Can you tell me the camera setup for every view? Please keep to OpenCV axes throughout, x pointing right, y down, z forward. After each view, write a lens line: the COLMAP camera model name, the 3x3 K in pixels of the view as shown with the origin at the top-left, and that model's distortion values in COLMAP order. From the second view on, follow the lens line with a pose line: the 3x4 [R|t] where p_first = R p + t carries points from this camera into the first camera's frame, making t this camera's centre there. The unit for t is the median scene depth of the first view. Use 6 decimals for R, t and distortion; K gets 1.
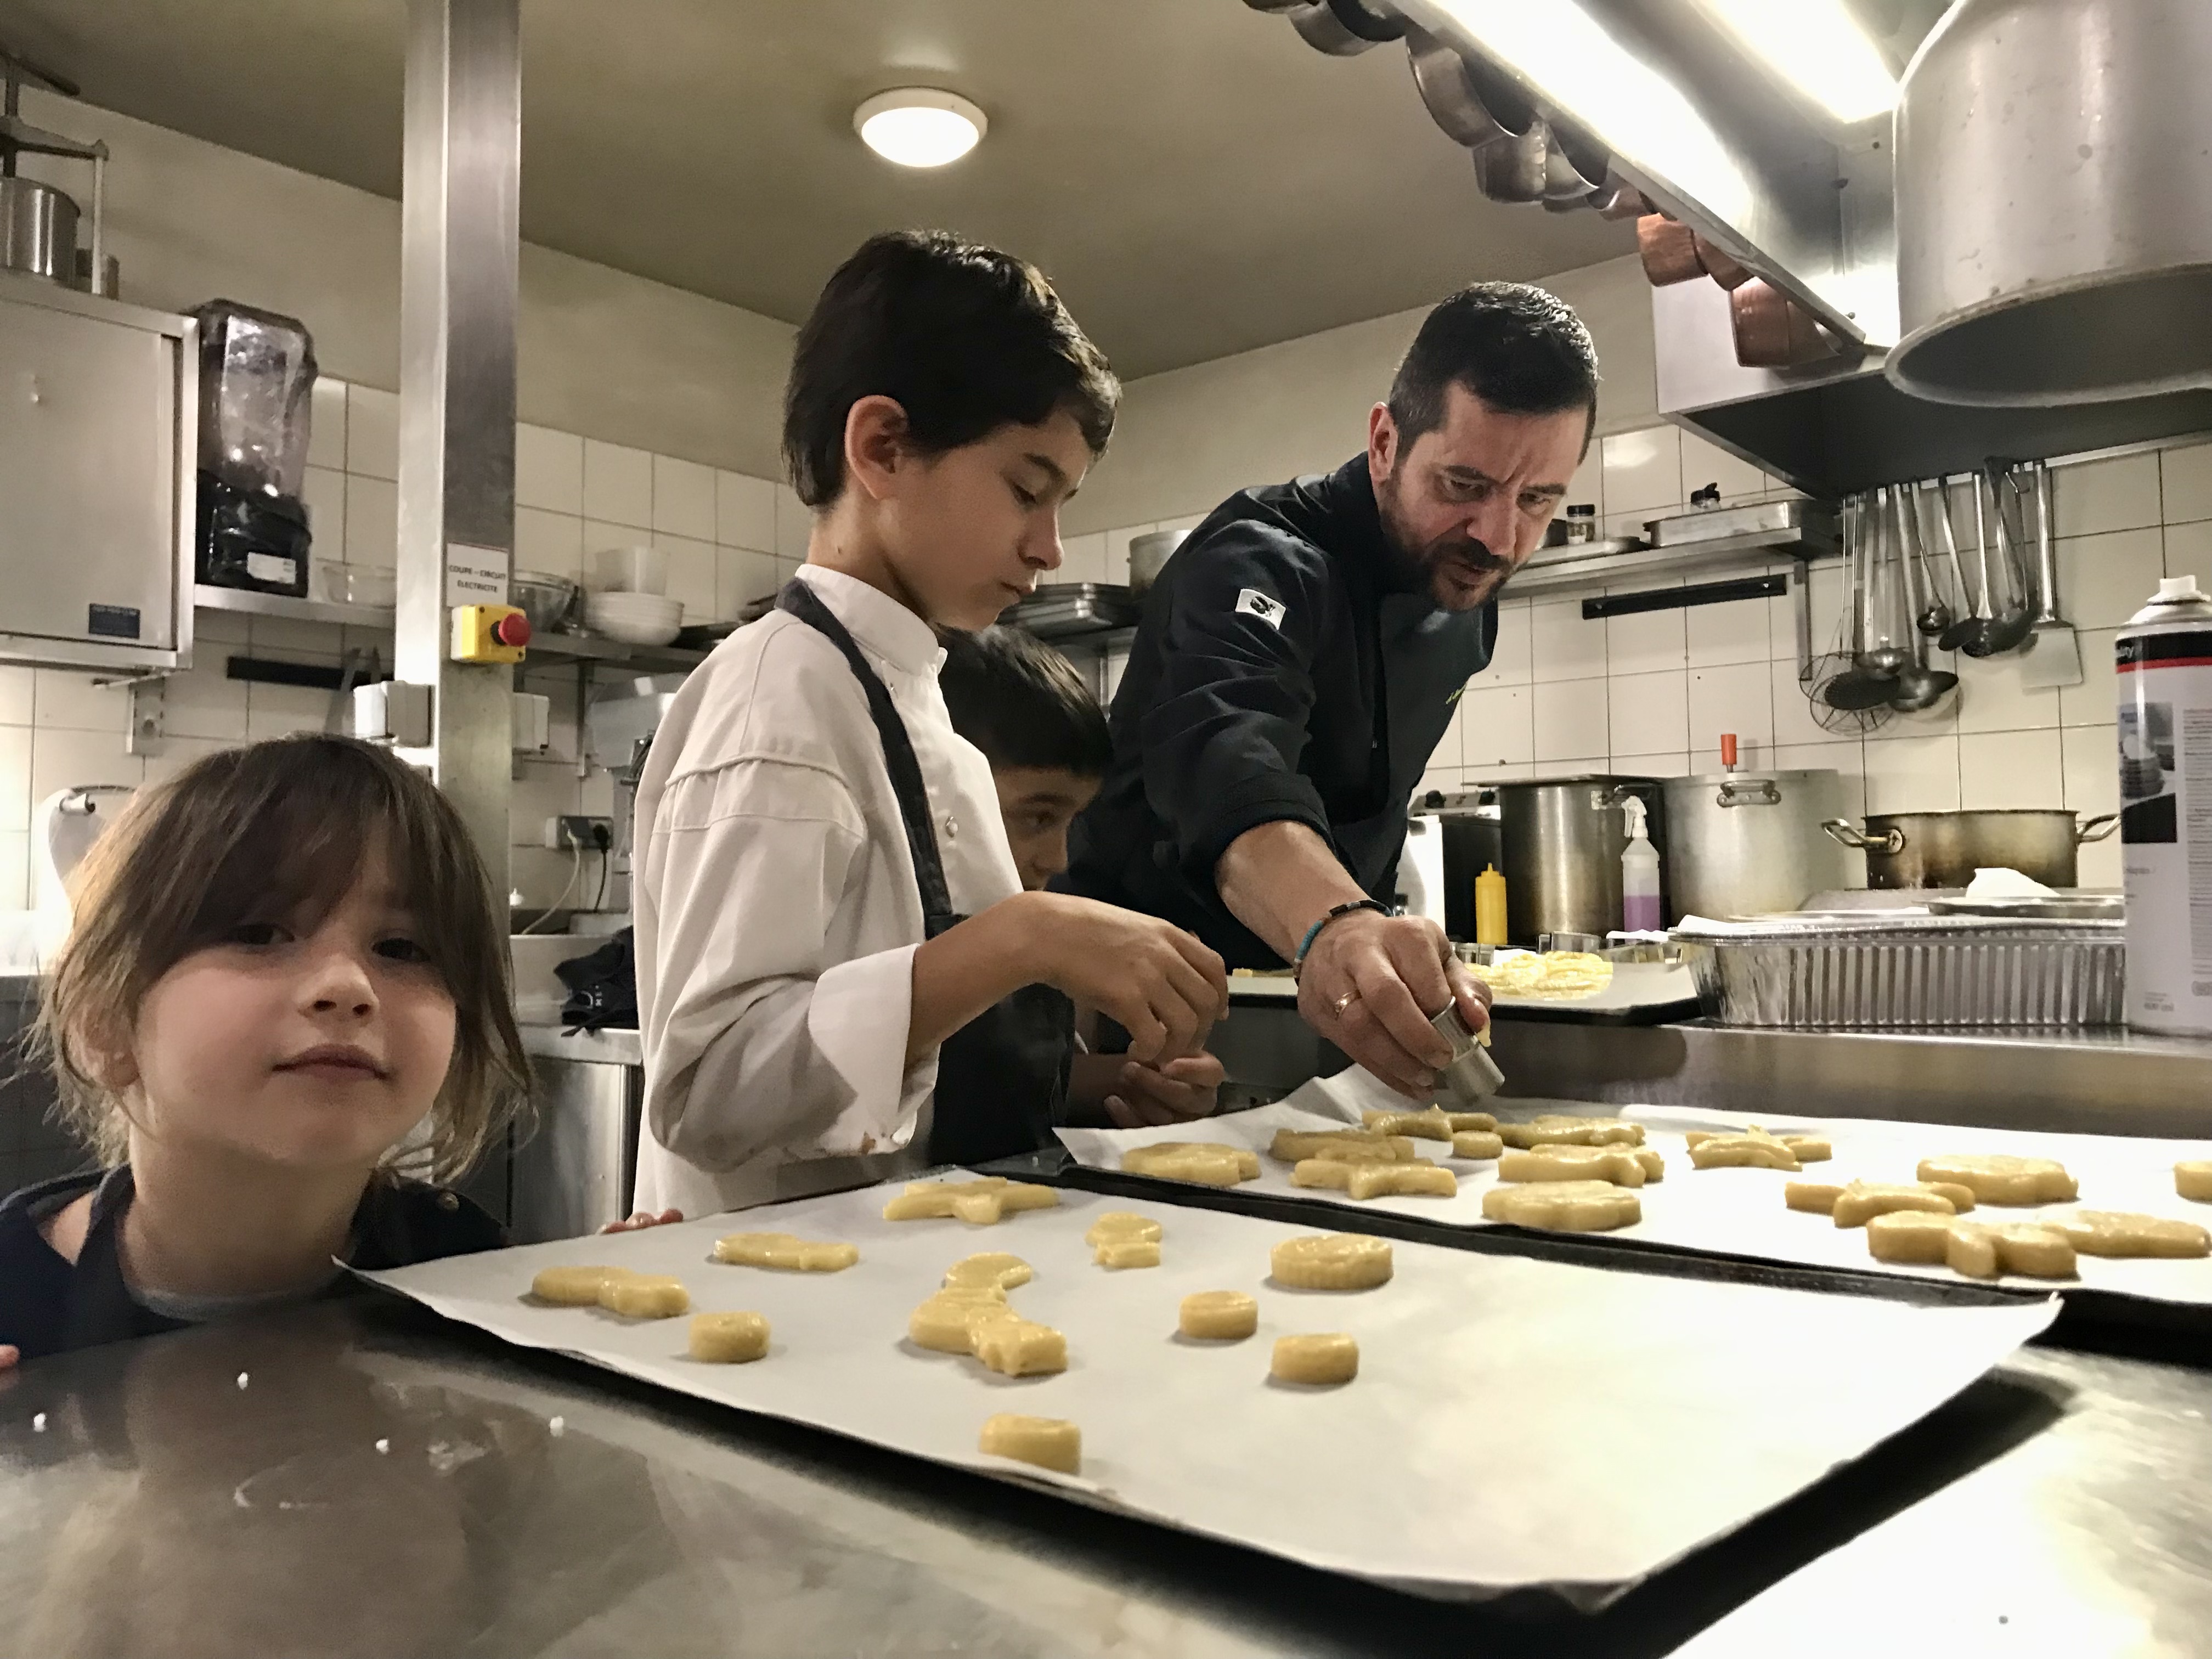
lens RADIAL K [[1841.3, 0, 1108.3], [0, 1841.3, 827.7], [0, 0, 1]] dist [0.034010, 0.001231]
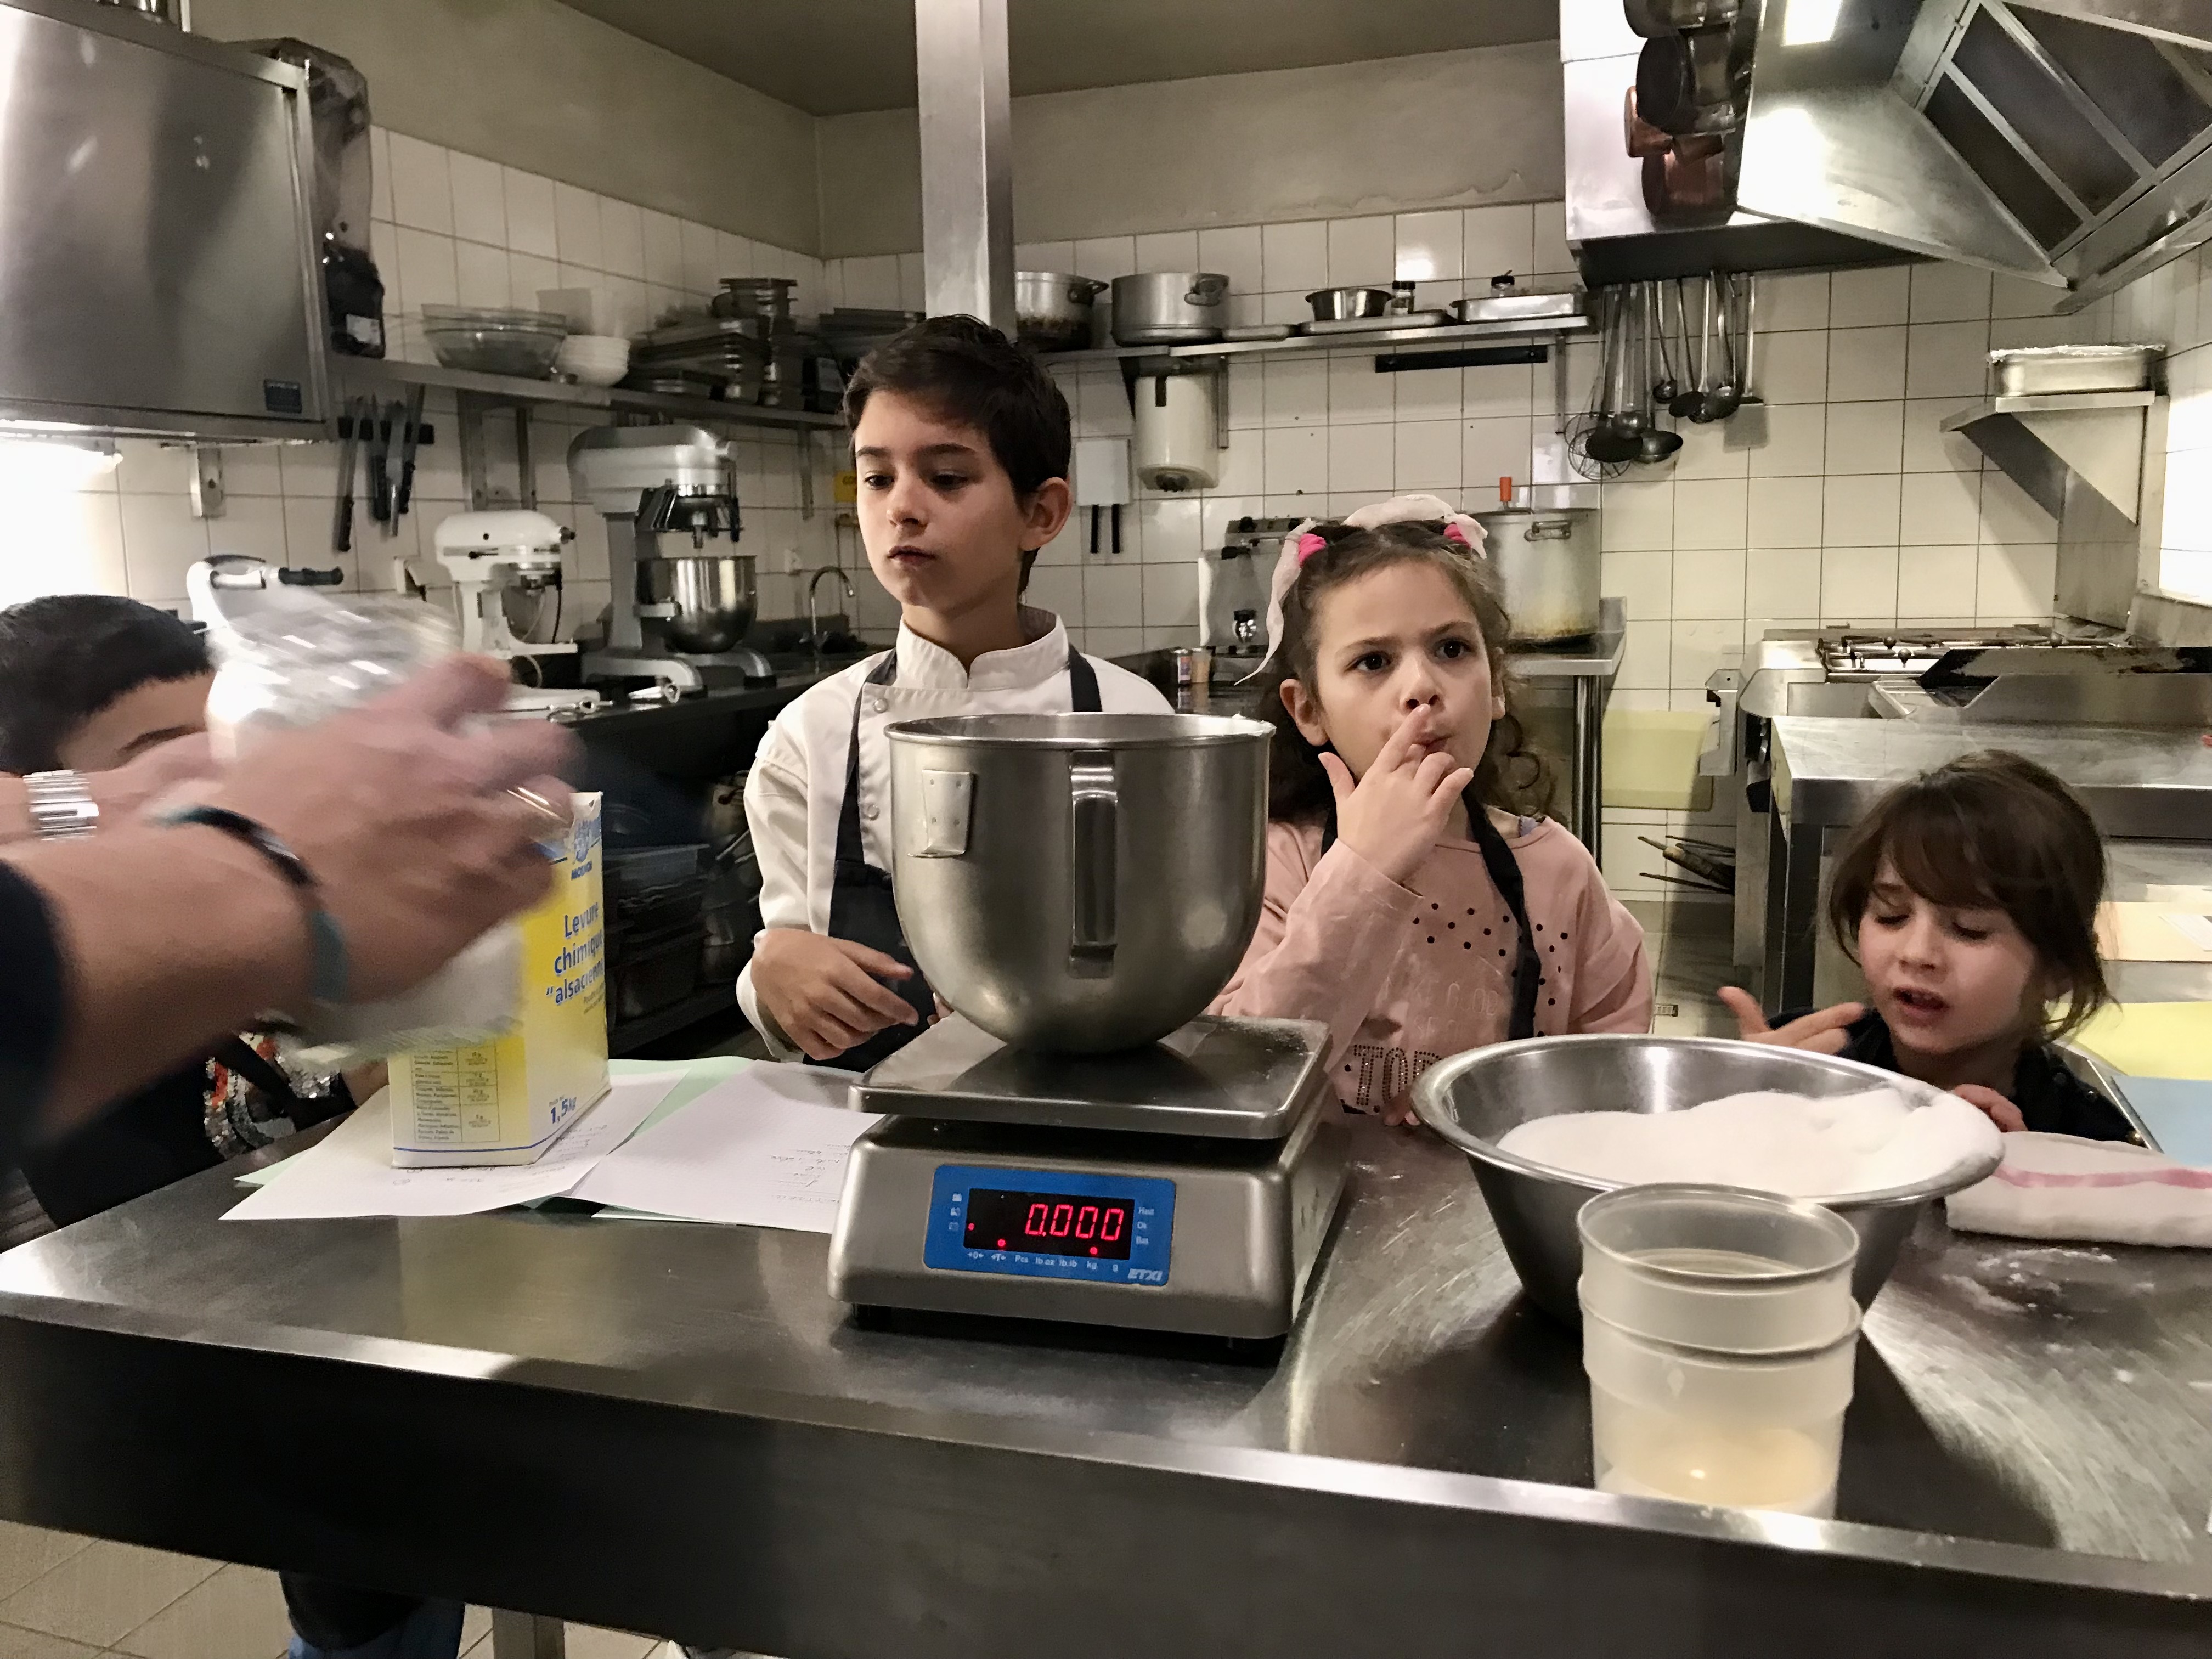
lens RADIAL K [[1841.3, 0, 1103.4], [0, 1841.3, 823.8], [0, 0, 1]] dist [0.034010, 0.001231]
pose [[0.929016, -0.071303, 0.363104, -0.405181], [-0.001381, 0.980584, 0.196093, -0.066517], [-0.370037, -0.182675, 0.910880, -0.093661]]
